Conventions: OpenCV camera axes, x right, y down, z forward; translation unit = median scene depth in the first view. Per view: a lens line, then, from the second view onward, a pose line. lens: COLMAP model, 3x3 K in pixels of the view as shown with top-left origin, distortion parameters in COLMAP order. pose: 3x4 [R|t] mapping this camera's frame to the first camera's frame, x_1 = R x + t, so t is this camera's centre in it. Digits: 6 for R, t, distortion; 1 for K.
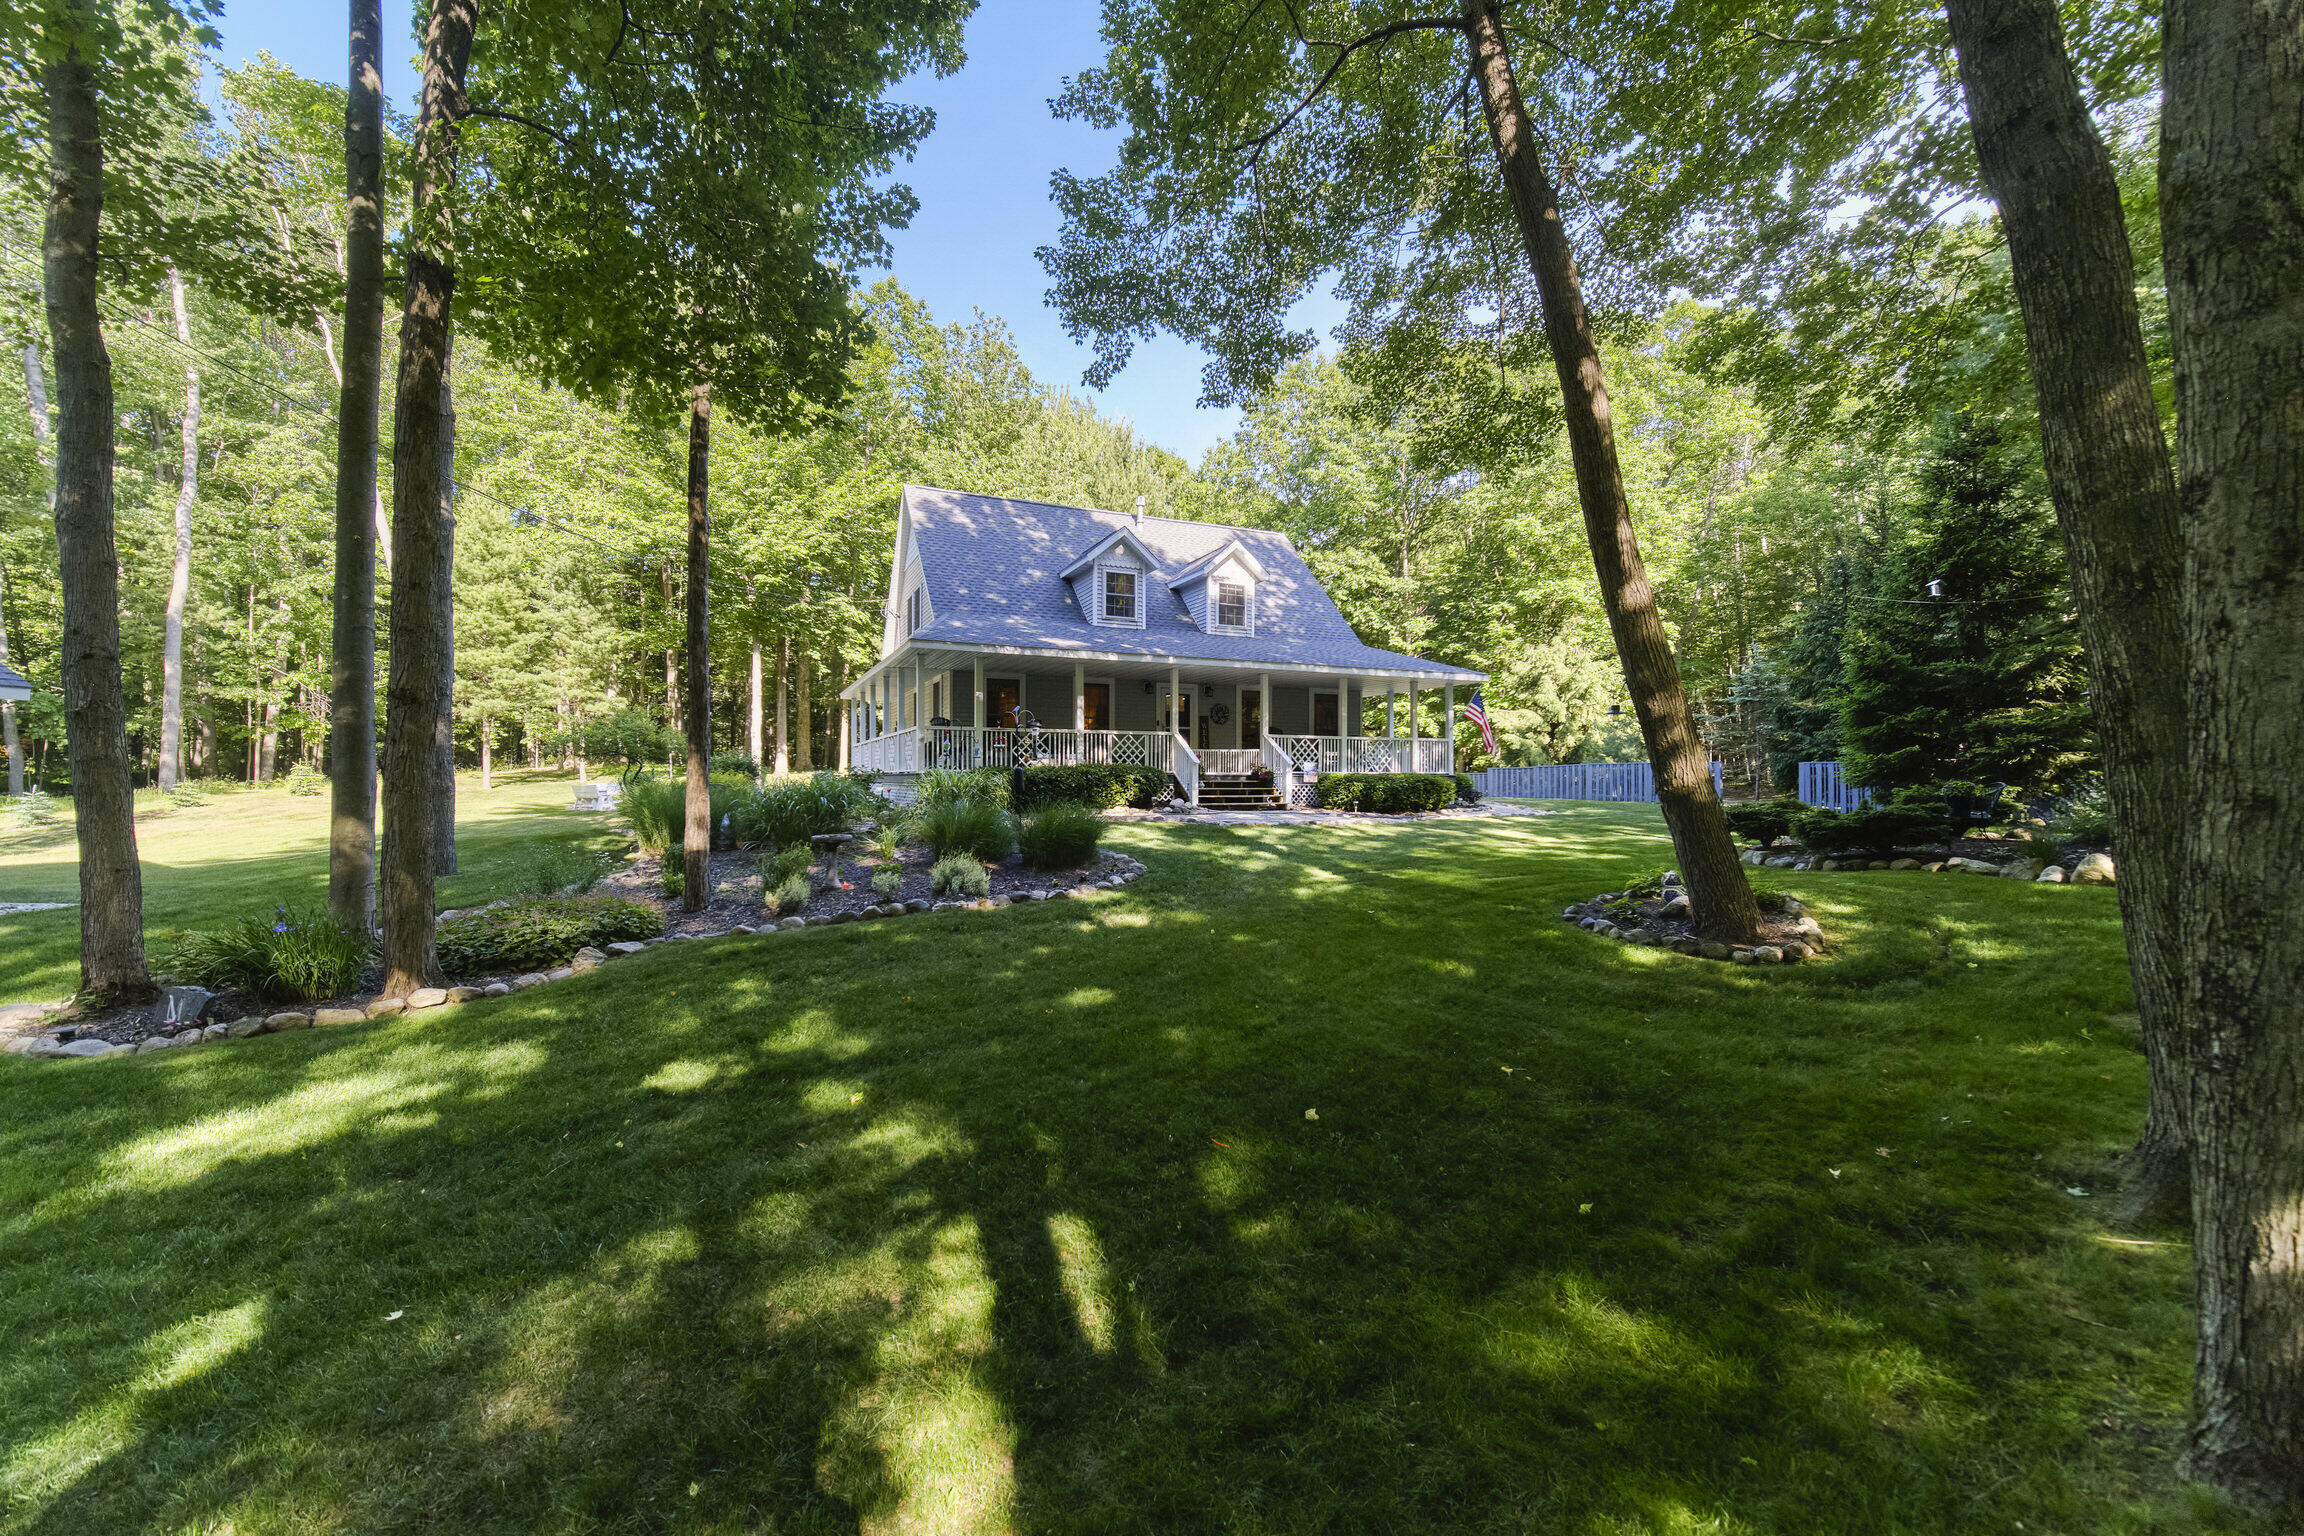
lens RADIAL K [[915.6, 0, 1127.2], [0, 915.6, 799.8], [0, 0, 1]] dist [-0.002048, -0.000350]
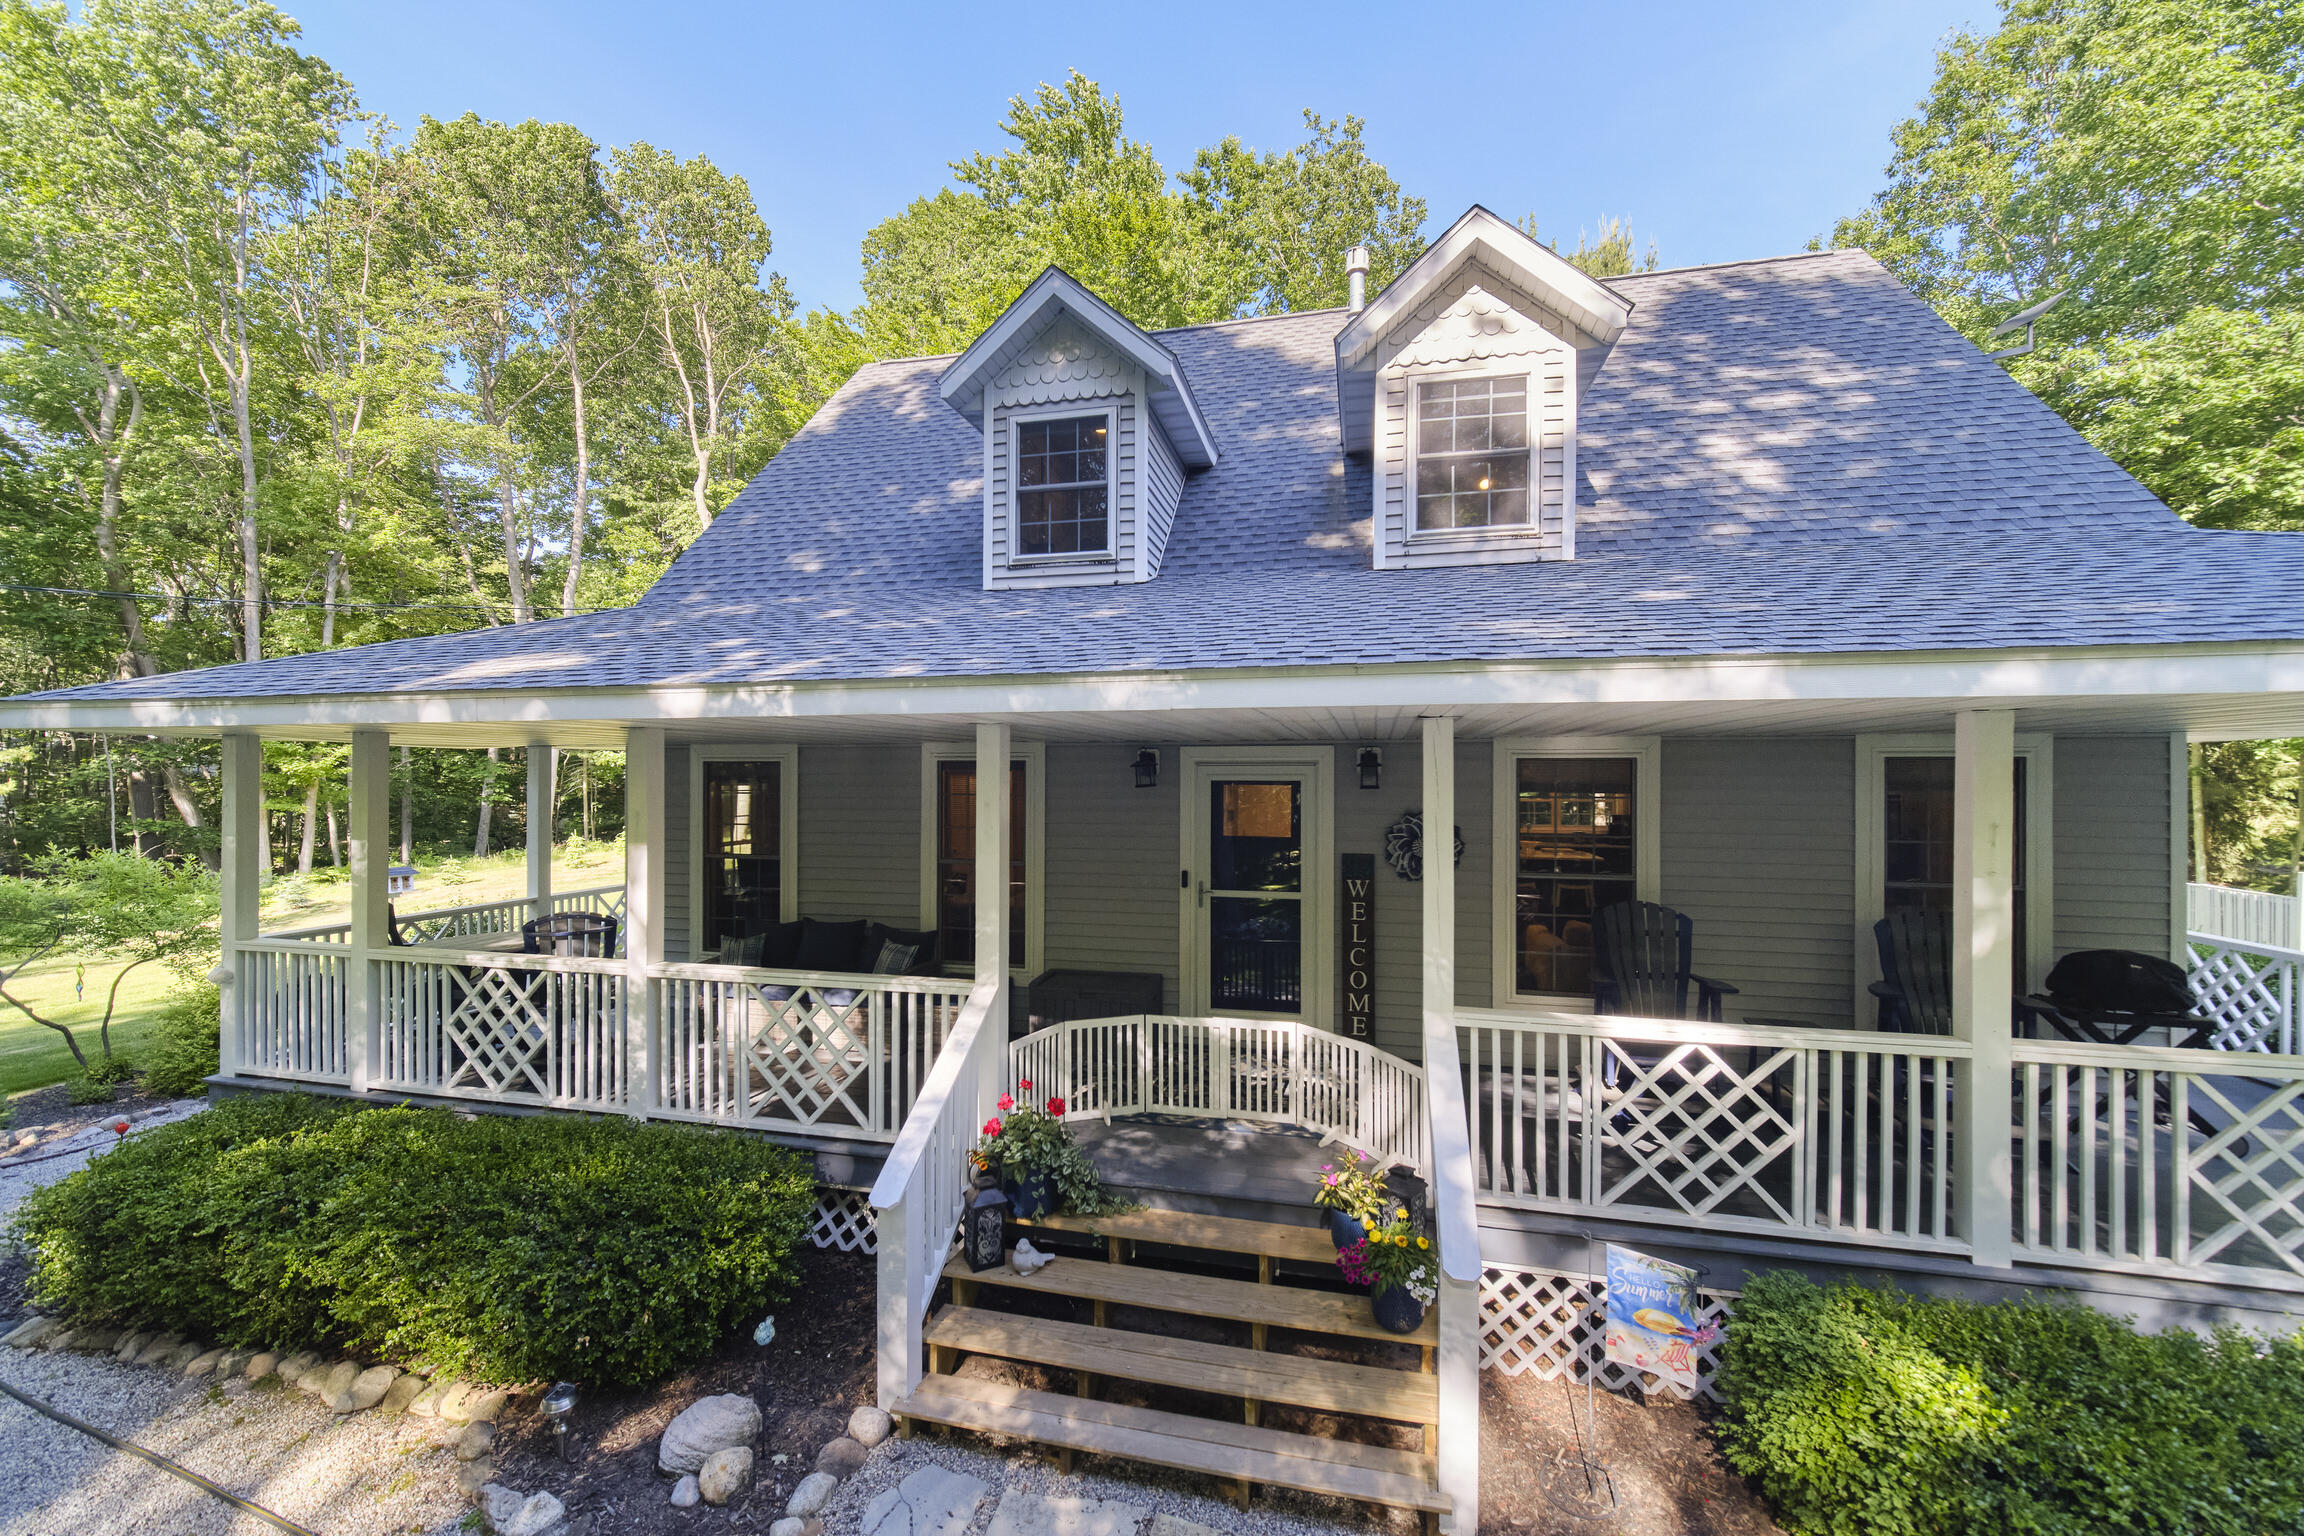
lens RADIAL K [[918.7, 0, 1152.0], [0, 918.7, 768.0], [0, 0, 1]] dist [0.000011, 0.000144]
pose [[0.805883, -0.007501, -0.592027, 0.187710], [-0.015651, 0.999300, -0.033966, -0.099949], [0.591867, 0.036639, 0.805202, 0.670442]]
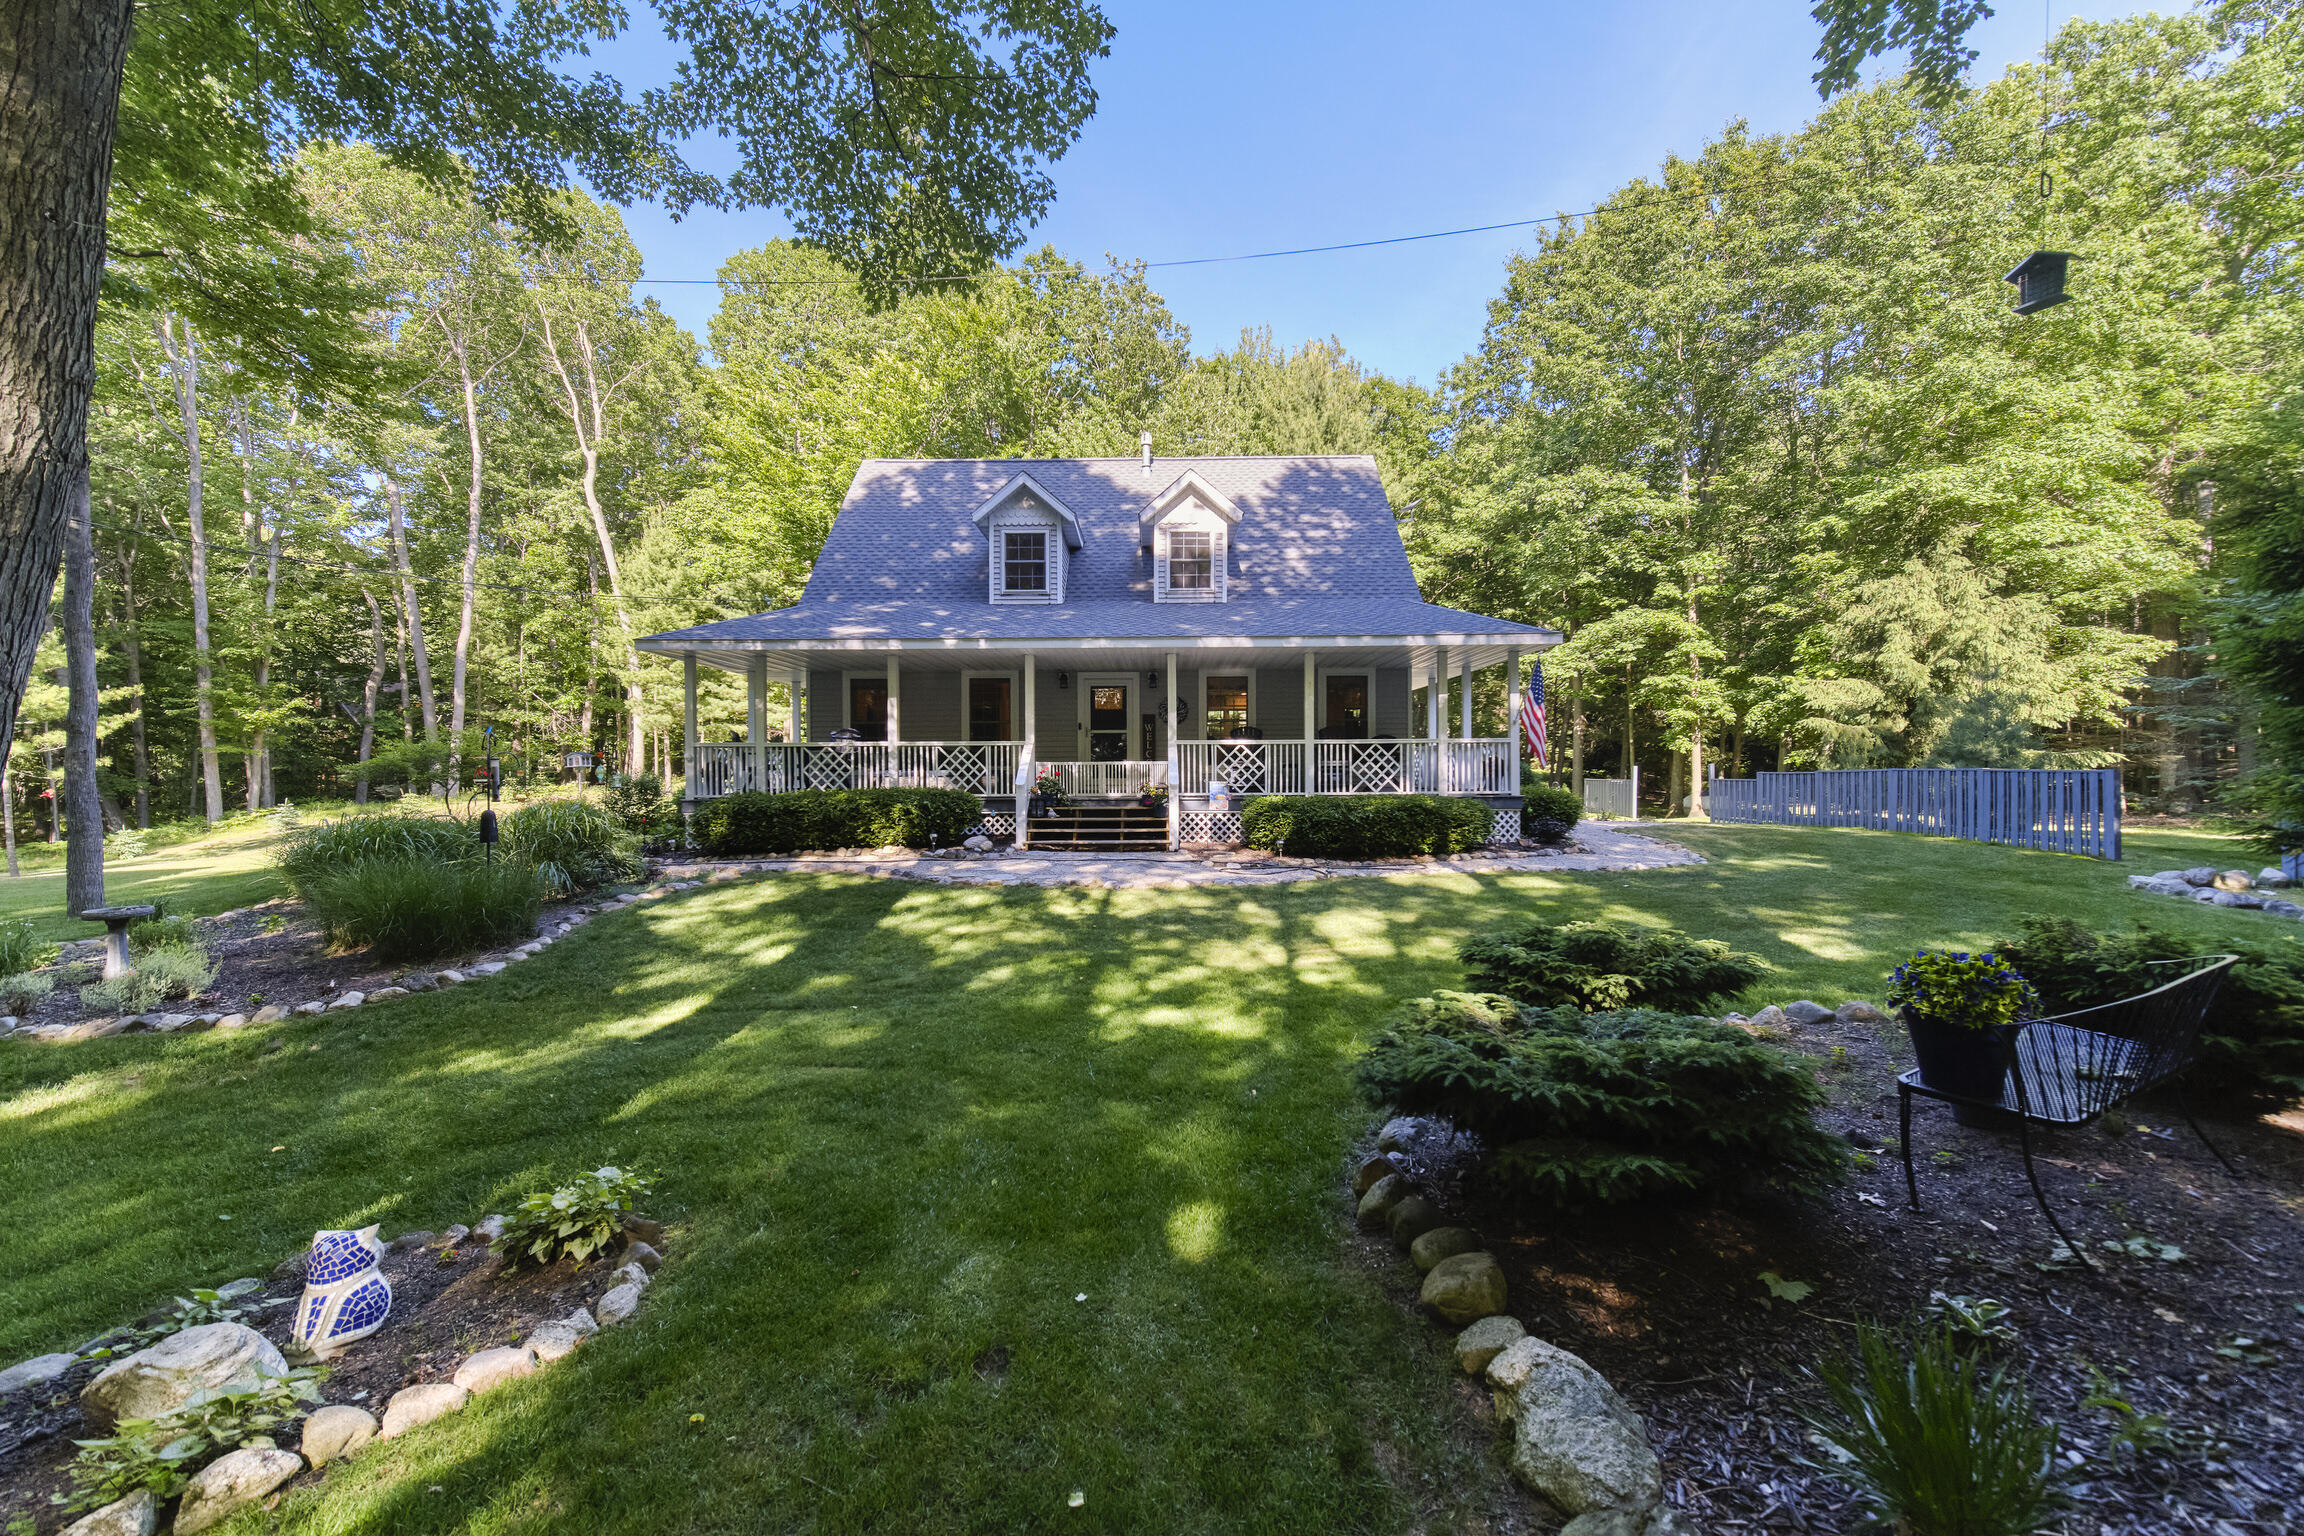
lens RADIAL K [[929.7, 0, 1136.9], [0, 929.7, 803.5], [0, 0, 1]] dist [0.000740, -0.000010]
pose [[0.912406, 0.006793, -0.409231, 0.354086], [-0.001918, 0.999922, 0.012323, -0.026808], [0.409283, -0.010459, 0.912348, 0.284973]]
